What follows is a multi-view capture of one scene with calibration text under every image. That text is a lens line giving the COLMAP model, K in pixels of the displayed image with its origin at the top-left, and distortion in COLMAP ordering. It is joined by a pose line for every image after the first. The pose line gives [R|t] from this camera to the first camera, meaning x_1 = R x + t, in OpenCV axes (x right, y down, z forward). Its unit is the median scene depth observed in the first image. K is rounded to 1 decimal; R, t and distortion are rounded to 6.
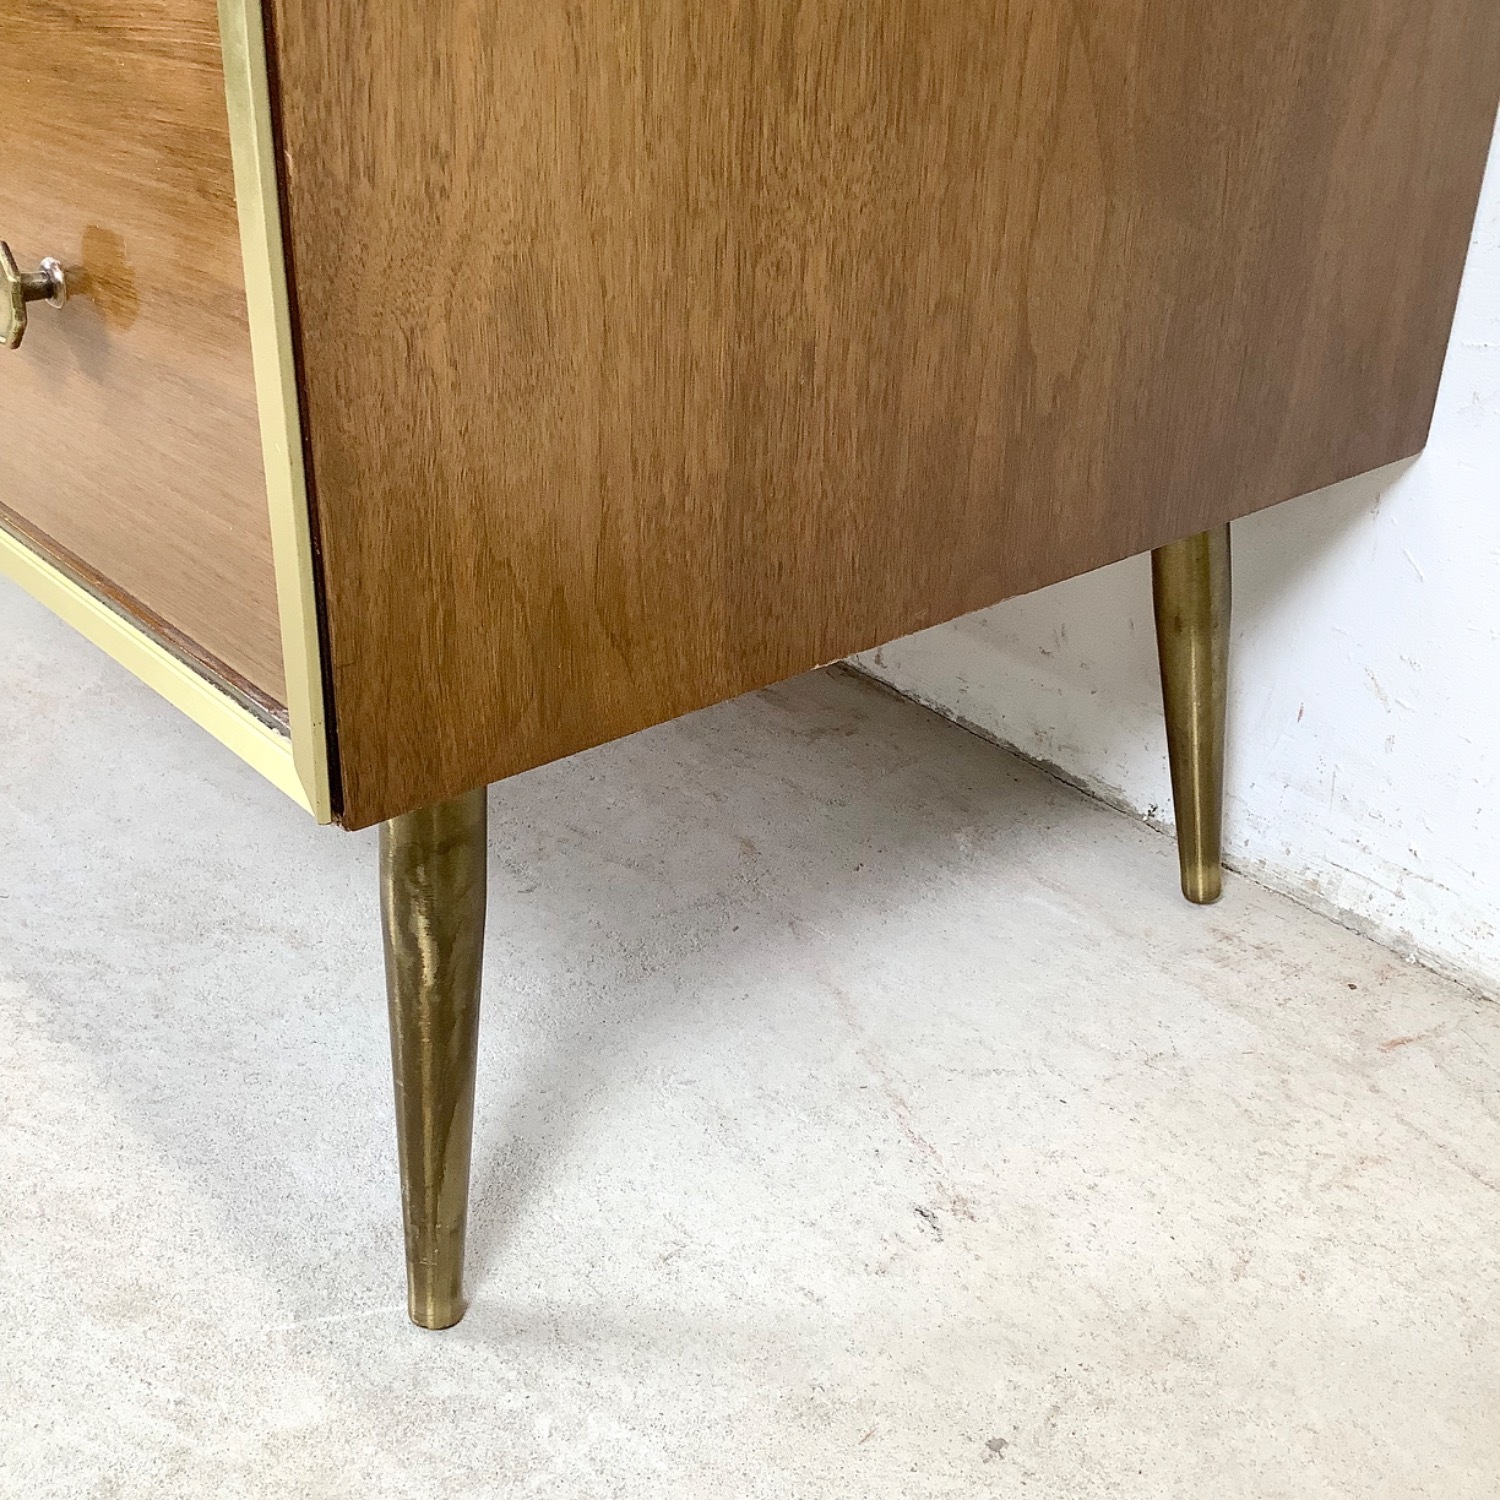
lens RADIAL K [[1815.0, 0, 773.2], [0, 1815.0, 698.3], [0, 0, 1]] dist [0.055228, 0.000000]
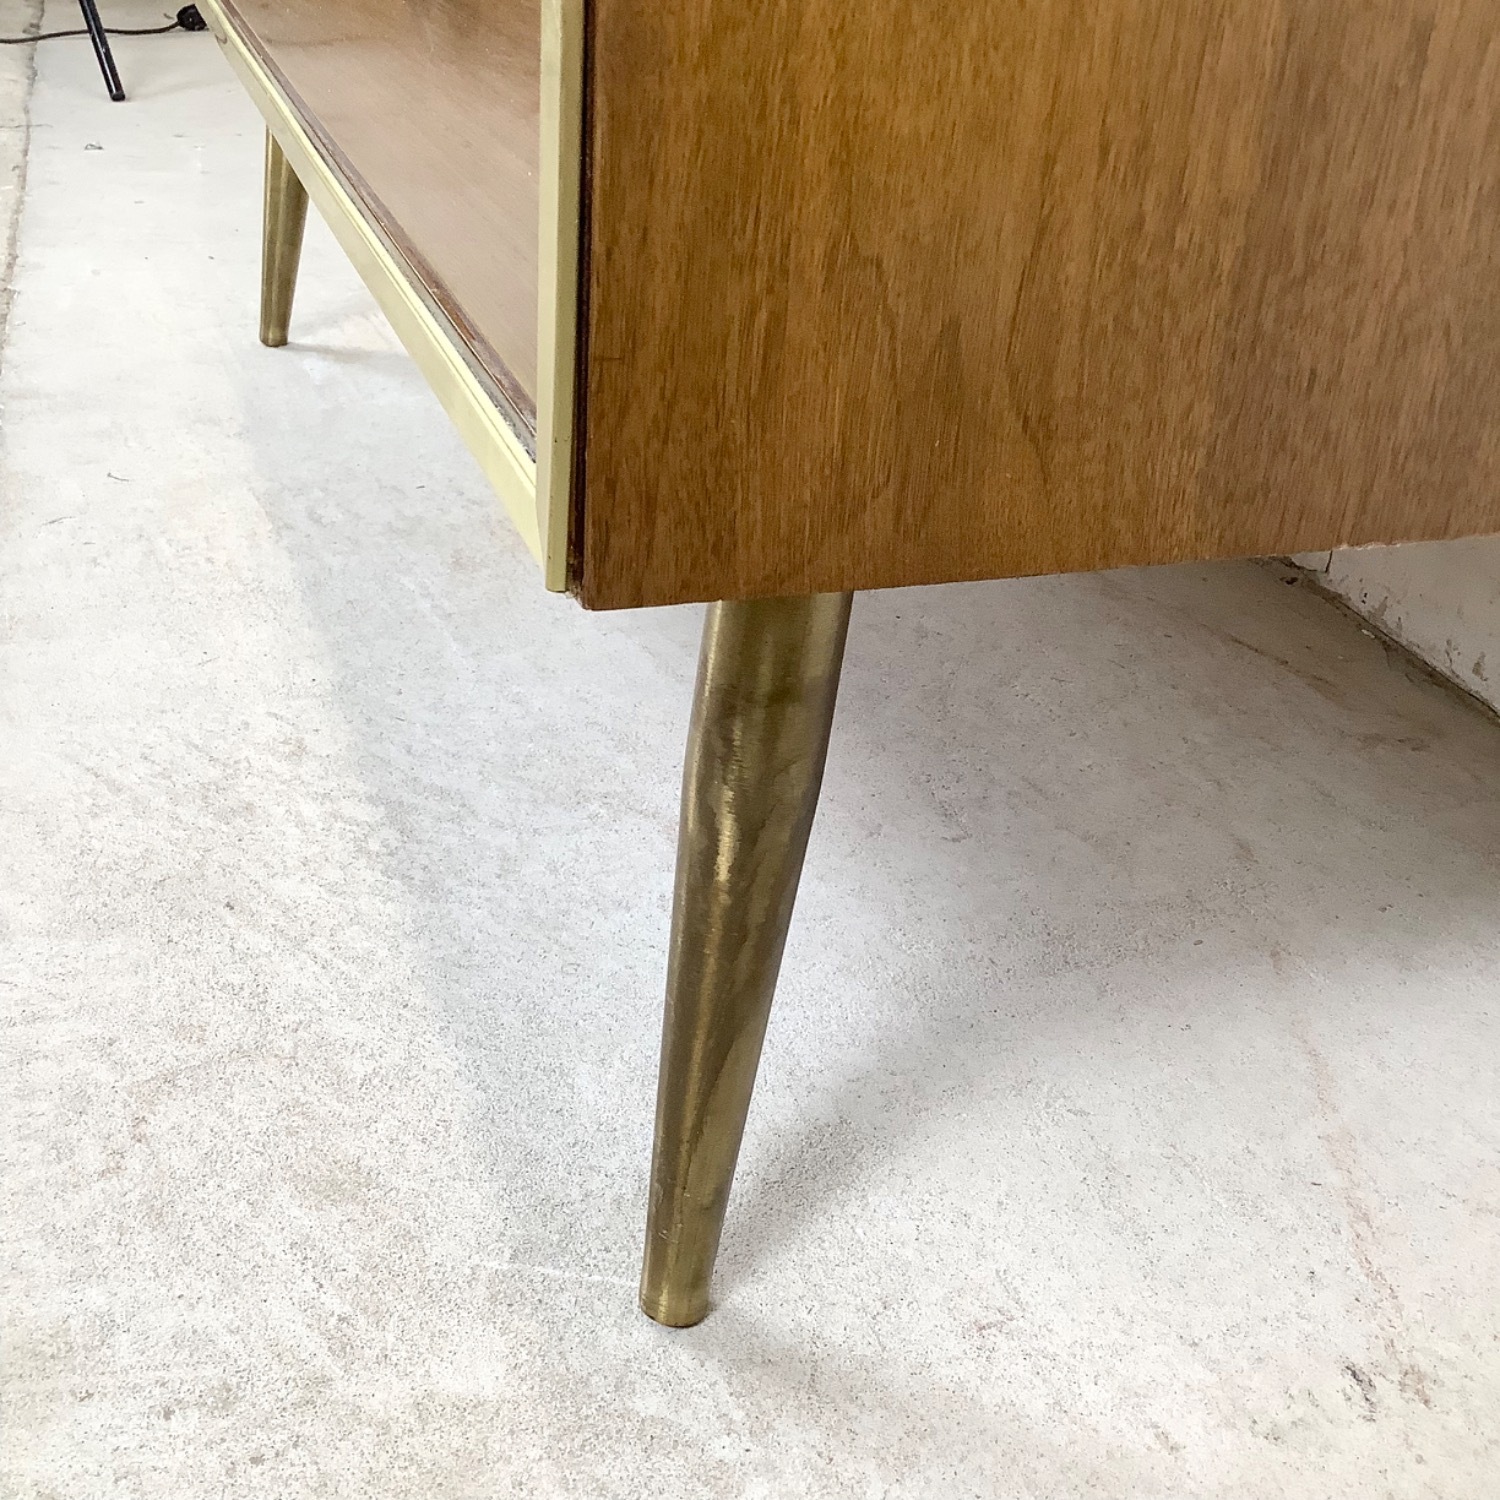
lens RADIAL K [[1815.0, 0, 789.4], [0, 1815.0, 742.9], [0, 0, 1]] dist [0.055228, 0.000000]
pose [[0.931344, 0.198839, -0.305061, 0.050642], [-0.195728, 0.979797, 0.041082, 0.061841], [0.307067, 0.021447, 0.951446, 0.277523]]
